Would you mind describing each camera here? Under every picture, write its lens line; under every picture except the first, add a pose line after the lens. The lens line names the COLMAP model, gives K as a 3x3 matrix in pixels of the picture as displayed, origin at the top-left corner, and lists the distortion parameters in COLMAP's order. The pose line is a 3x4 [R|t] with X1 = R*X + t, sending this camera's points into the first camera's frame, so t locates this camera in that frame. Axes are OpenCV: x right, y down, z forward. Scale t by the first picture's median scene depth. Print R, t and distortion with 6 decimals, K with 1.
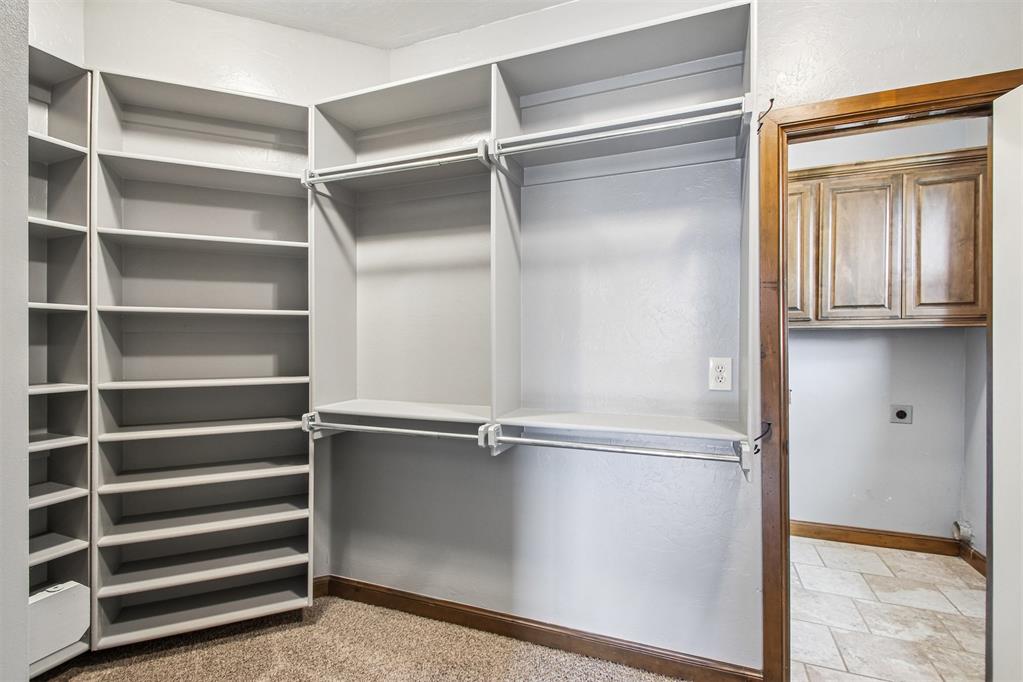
lens RADIAL K [[475.0, 0, 507.2], [0, 475.0, 341.7], [0, 0, 1]] dist [-0.000042, -0.004938]
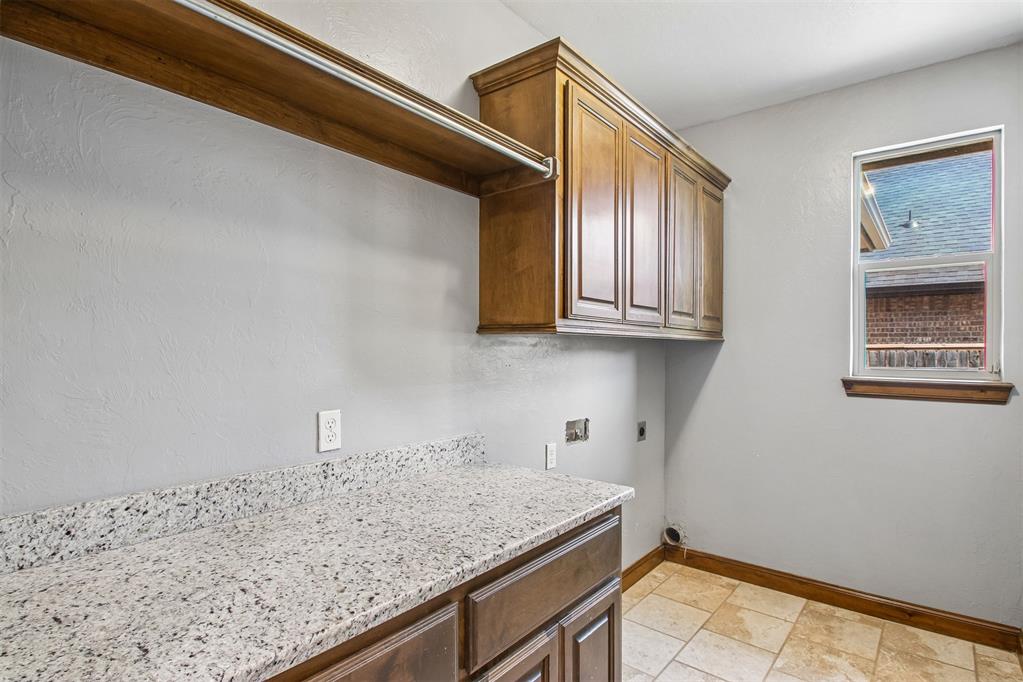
lens RADIAL K [[521.4, 0, 511.5], [0, 521.4, 339.5], [0, 0, 1]] dist [-0.001441, -0.000539]
pose [[0.299425, 0.003745, 0.954112, -0.301935], [0.004081, 0.999978, -0.005206, -0.029957], [-0.954111, 0.005452, 0.299404, 1.279788]]
